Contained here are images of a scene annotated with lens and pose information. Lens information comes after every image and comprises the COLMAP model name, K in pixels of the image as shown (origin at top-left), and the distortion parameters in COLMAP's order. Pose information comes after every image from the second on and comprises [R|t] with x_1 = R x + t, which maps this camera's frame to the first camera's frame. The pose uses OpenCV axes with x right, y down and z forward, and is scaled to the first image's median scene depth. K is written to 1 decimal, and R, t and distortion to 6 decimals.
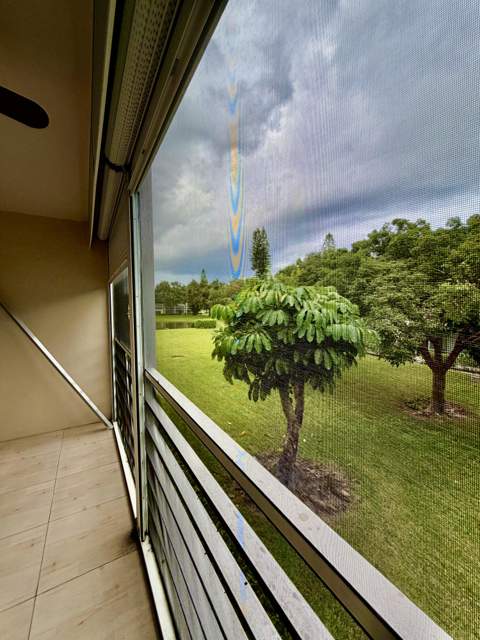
lens RADIAL K [[254.4, 0, 239.3], [0, 254.4, 319.8], [0, 0, 1]] dist [0.000888, -0.000048]
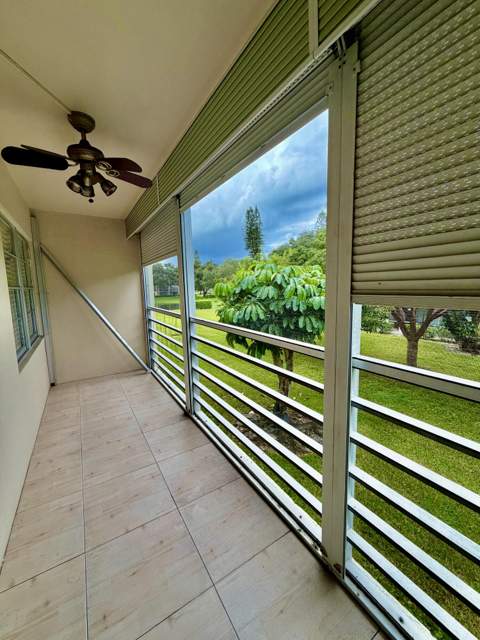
lens RADIAL K [[254.4, 0, 240.4], [0, 254.4, 320.8], [0, 0, 1]] dist [0.000888, -0.000048]
pose [[0.999427, -0.021840, 0.025854, -0.018140], [0.019755, 0.996733, 0.078310, 0.020801], [-0.027480, -0.077755, 0.996594, -0.161829]]
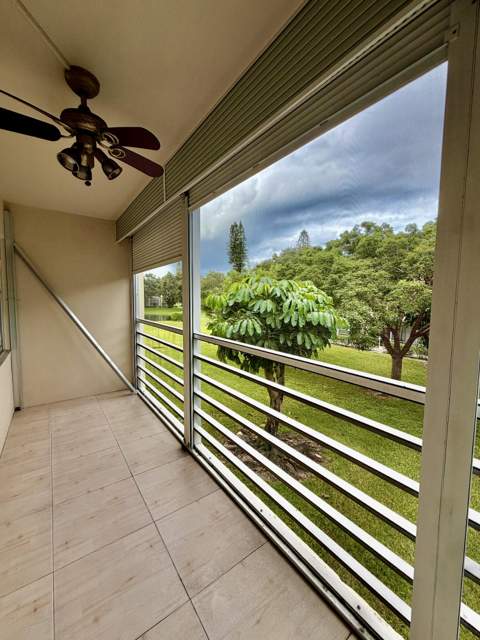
lens RADIAL K [[254.4, 0, 240.0], [0, 254.4, 320.5], [0, 0, 1]] dist [0.000888, -0.000048]
pose [[0.994968, 0.006997, 0.099944, -0.059450], [-0.009697, 0.999600, 0.026554, 0.018477], [-0.099718, -0.027389, 0.994639, -0.106686]]
